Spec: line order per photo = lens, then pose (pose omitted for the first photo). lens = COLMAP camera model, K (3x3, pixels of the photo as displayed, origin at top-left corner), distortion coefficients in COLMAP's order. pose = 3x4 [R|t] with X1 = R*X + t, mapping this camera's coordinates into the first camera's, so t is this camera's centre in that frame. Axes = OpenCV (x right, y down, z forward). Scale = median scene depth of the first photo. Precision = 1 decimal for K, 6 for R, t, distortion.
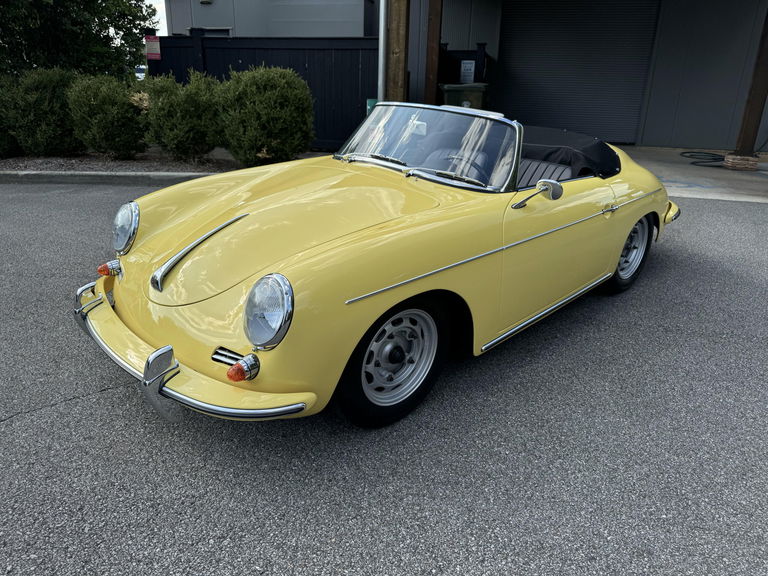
lens RADIAL K [[538.2, 0, 379.5], [0, 538.2, 290.1], [0, 0, 1]] dist [0.038430, -0.059485]
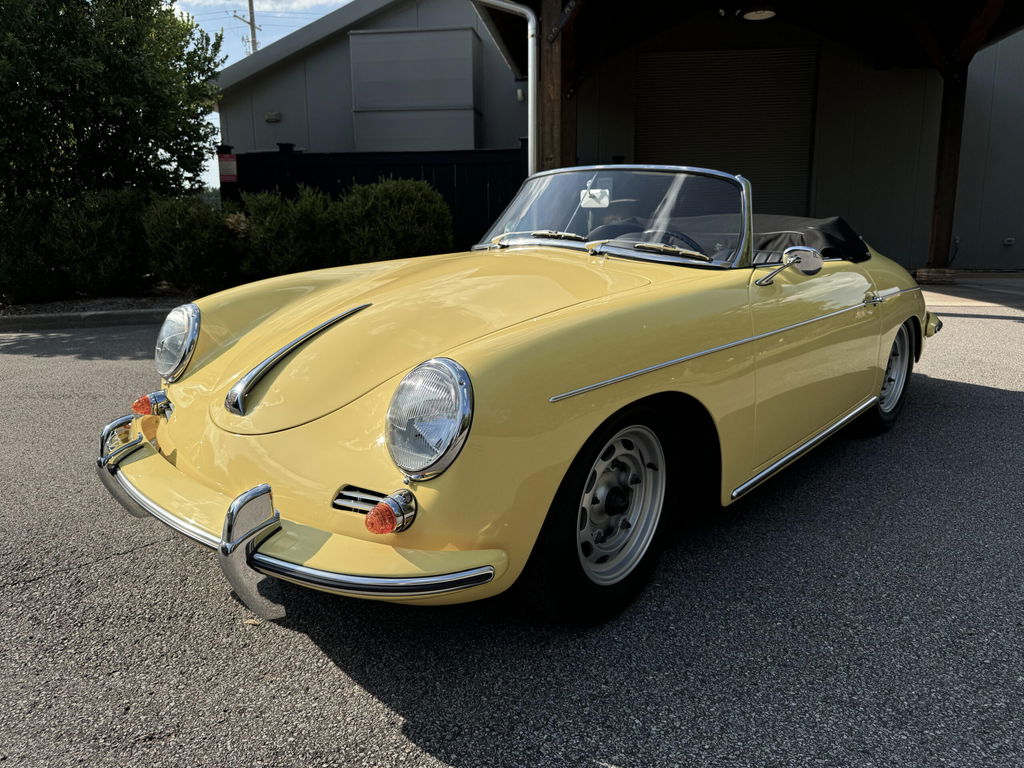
lens RADIAL K [[717.6, 0, 510.5], [0, 717.6, 388.0], [0, 0, 1]] dist [0.038430, -0.059485]
pose [[0.995376, -0.049276, 0.082456, -0.143016], [0.060779, 0.987799, -0.143383, 0.083089], [-0.074385, 0.147732, 0.986226, -0.073526]]
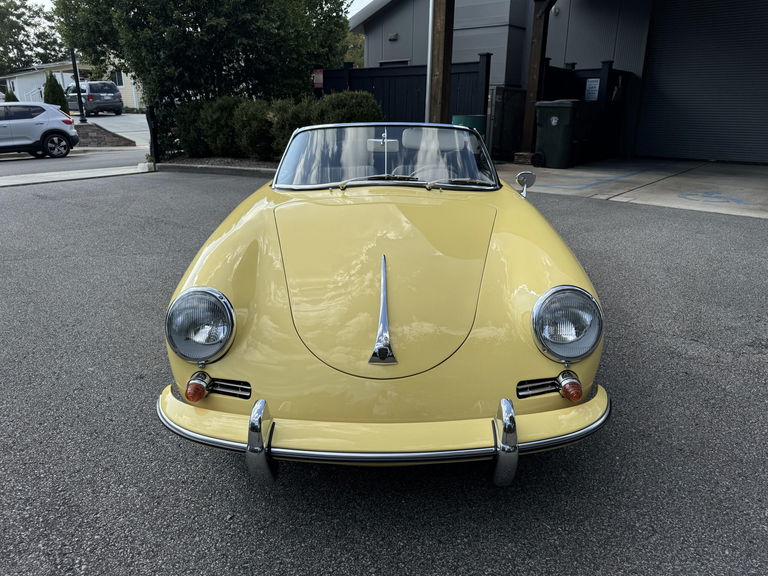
lens RADIAL K [[538.2, 0, 389.7], [0, 538.2, 293.9], [0, 0, 1]] dist [0.038430, -0.059485]
pose [[0.890430, 0.132707, -0.435342, 0.520684], [-0.148365, 0.988931, -0.001999, 0.057427], [0.430258, 0.066369, 0.900263, -0.090282]]
